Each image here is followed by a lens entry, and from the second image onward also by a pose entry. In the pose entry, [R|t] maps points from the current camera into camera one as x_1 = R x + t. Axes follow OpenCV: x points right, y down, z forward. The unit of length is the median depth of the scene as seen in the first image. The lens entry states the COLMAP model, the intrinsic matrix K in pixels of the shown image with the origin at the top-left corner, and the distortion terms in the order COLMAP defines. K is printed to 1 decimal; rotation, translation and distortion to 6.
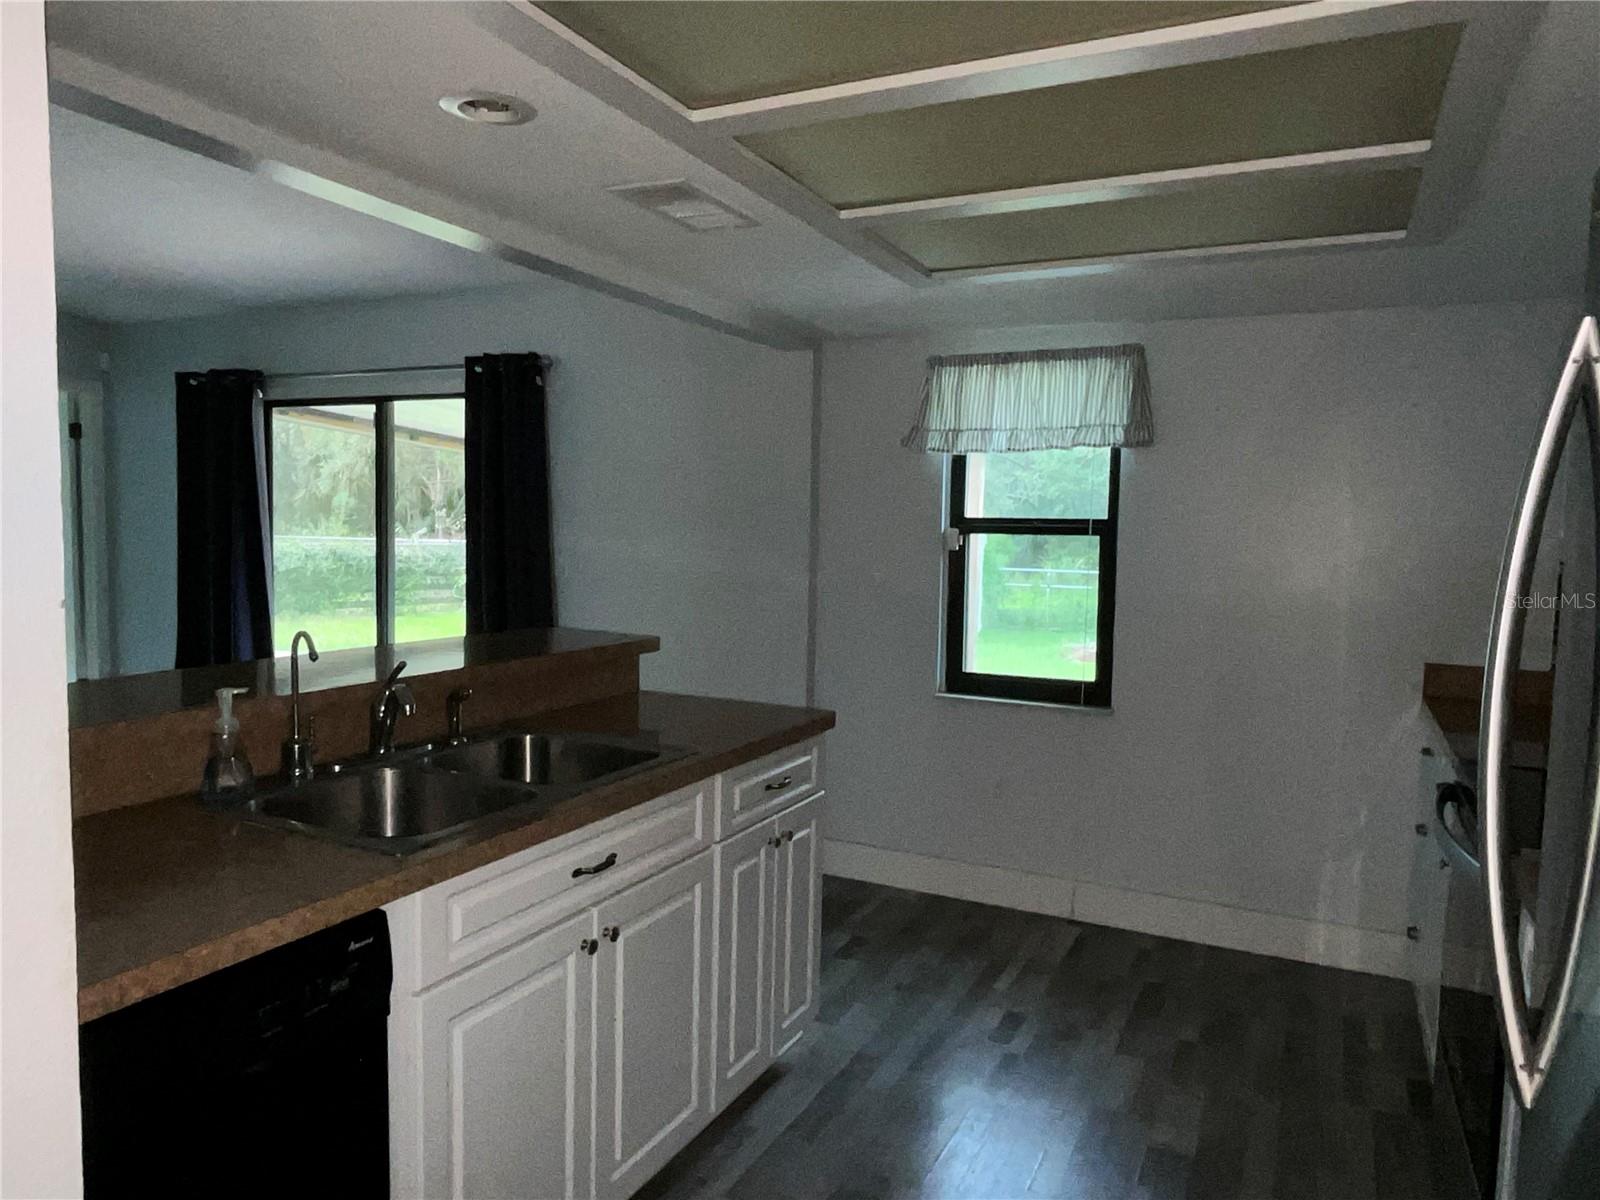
lens RADIAL K [[1076.2, 0, 803.0], [0, 1076.2, 601.7], [0, 0, 1]] dist [0.008651, -0.004702]
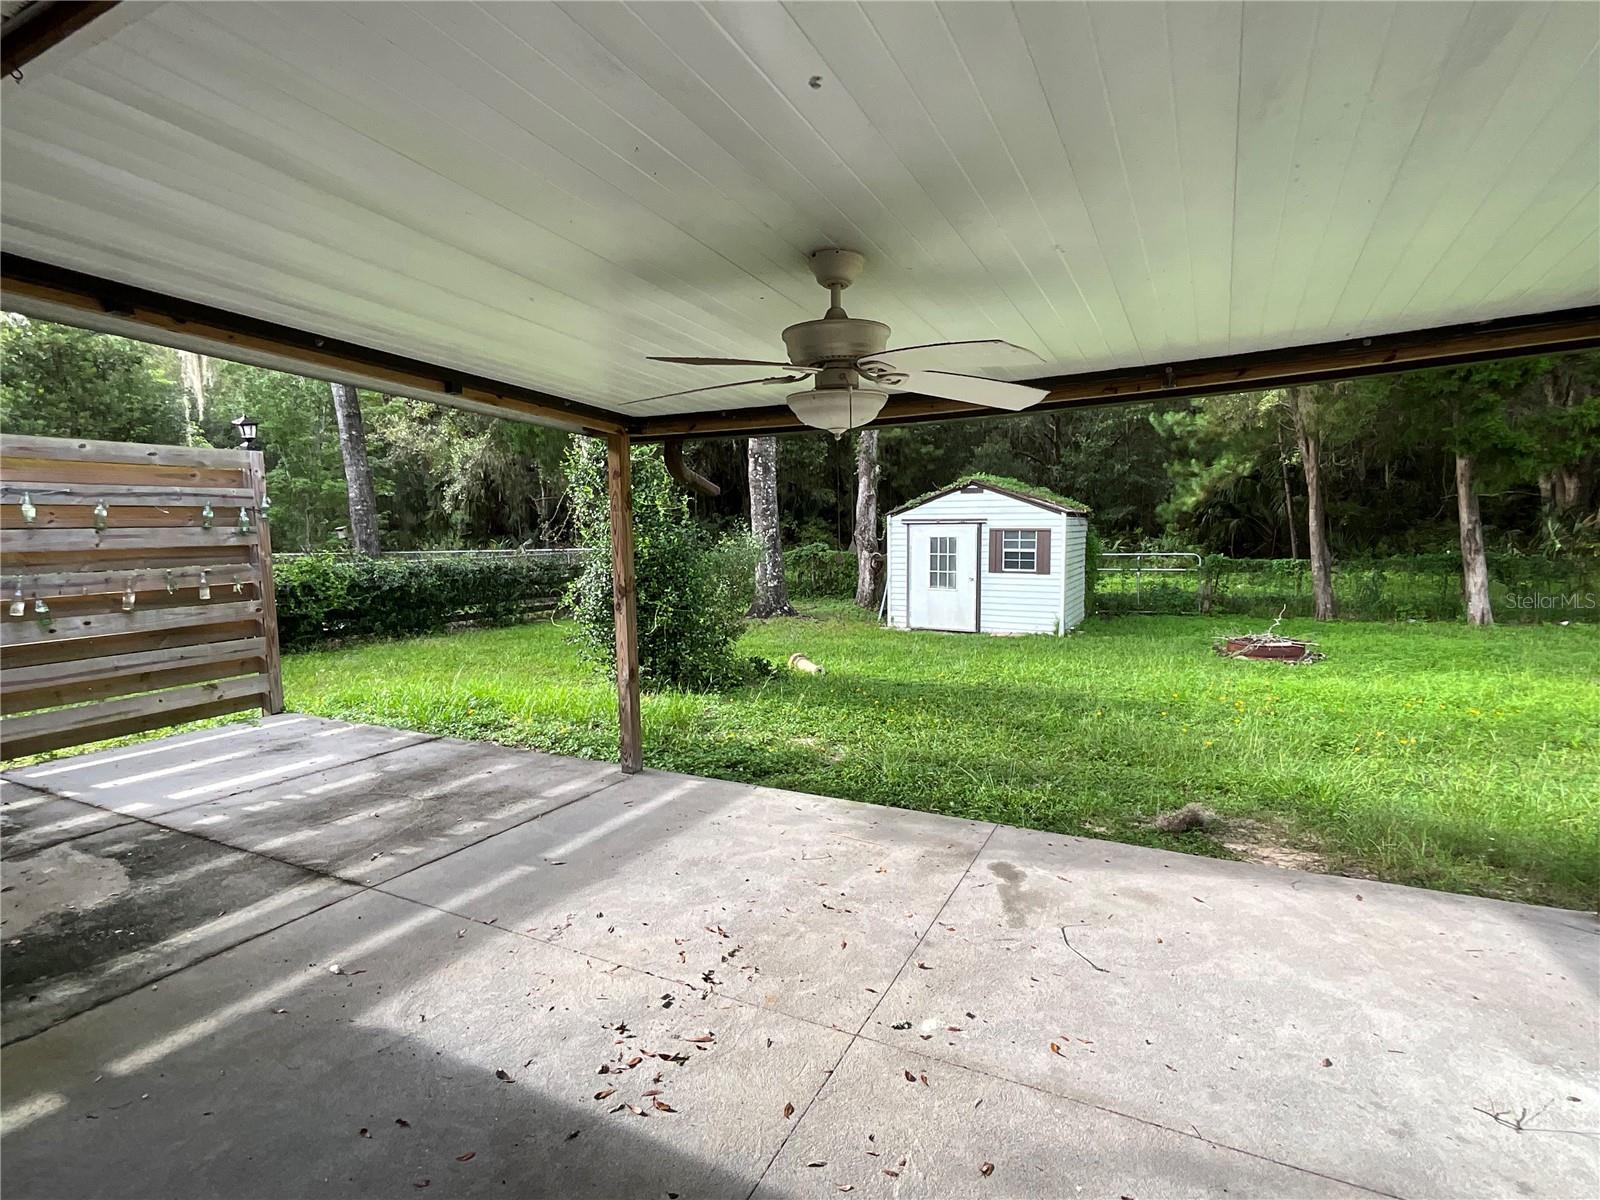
lens RADIAL K [[810.5, 0, 798.7], [0, 810.5, 603.2], [0, 0, 1]] dist [0.001036, 0.008943]
pose [[0.998569, -0.042769, -0.032114, -0.063968], [0.043657, 0.998669, 0.027471, -0.016982], [0.030896, -0.028834, 0.999107, 0.215691]]
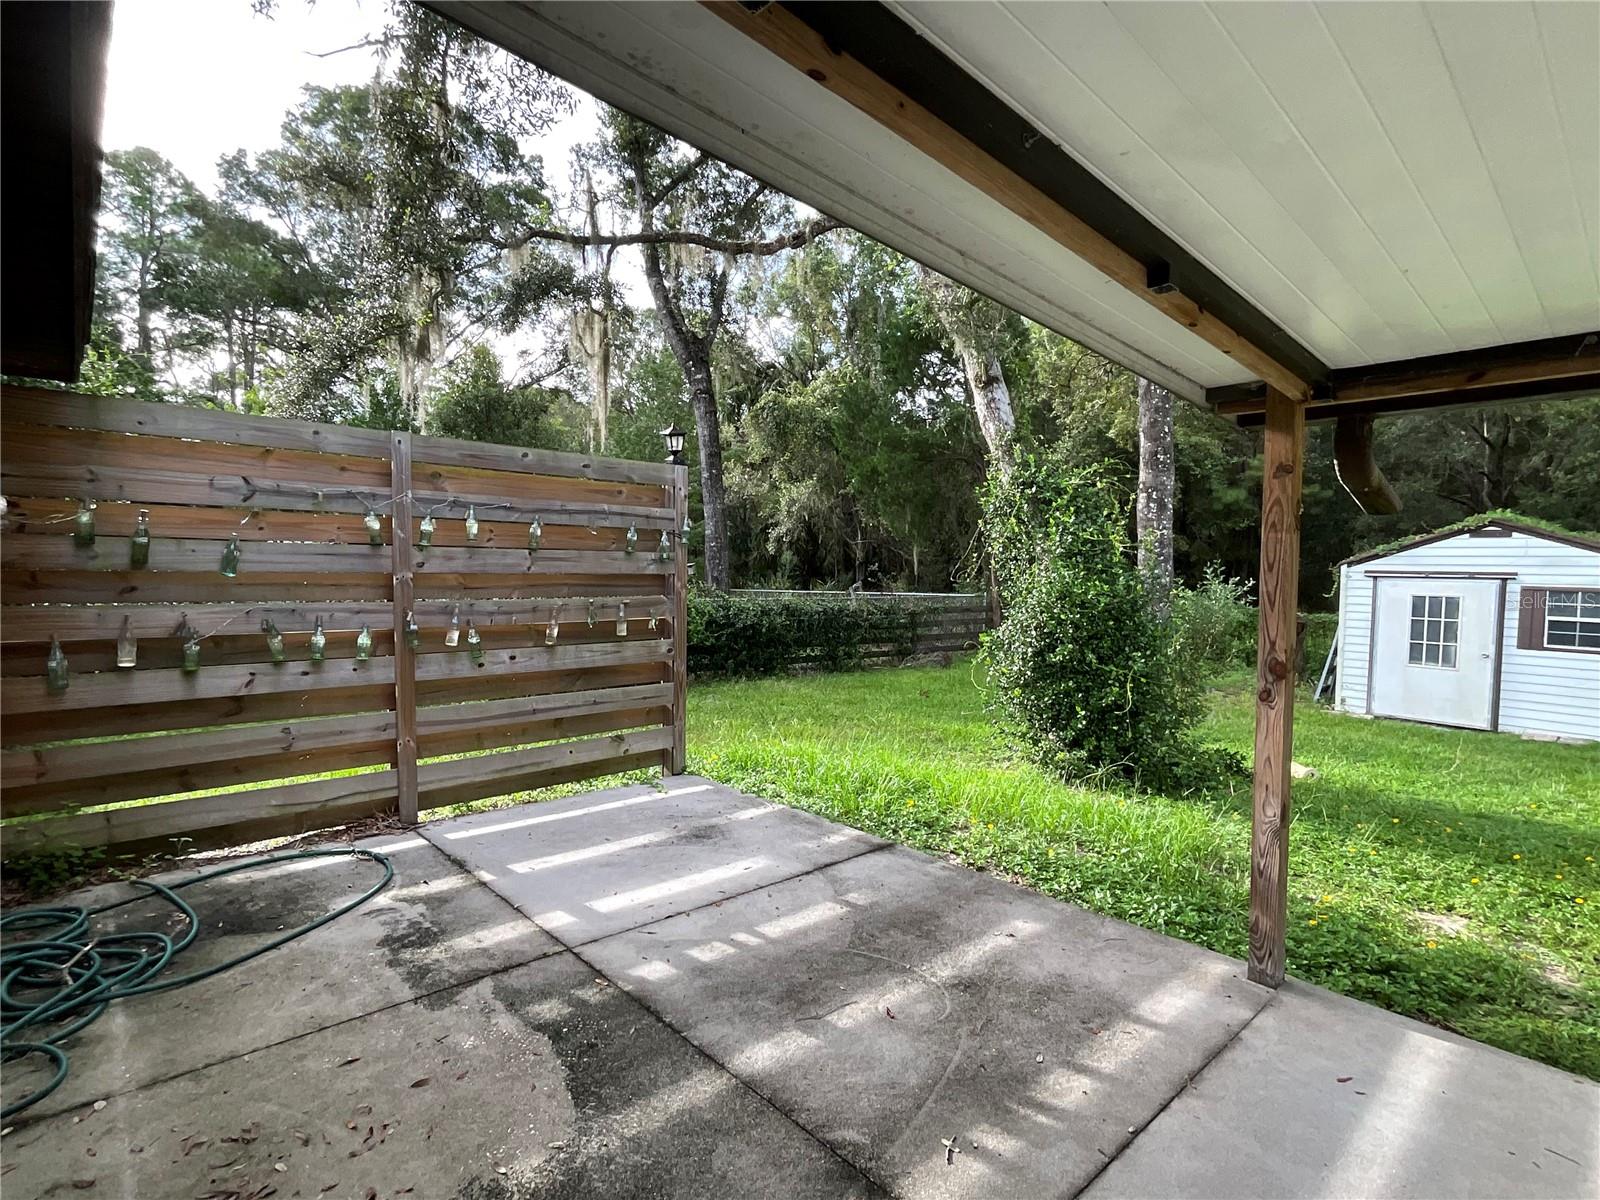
lens RADIAL K [[810.5, 0, 801.7], [0, 810.5, 599.4], [0, 0, 1]] dist [0.001036, 0.008943]
pose [[0.931111, -0.003967, -0.364715, -0.136617], [-0.011664, 0.999106, -0.040646, -0.020913], [0.364550, 0.042100, 0.930232, 0.282533]]
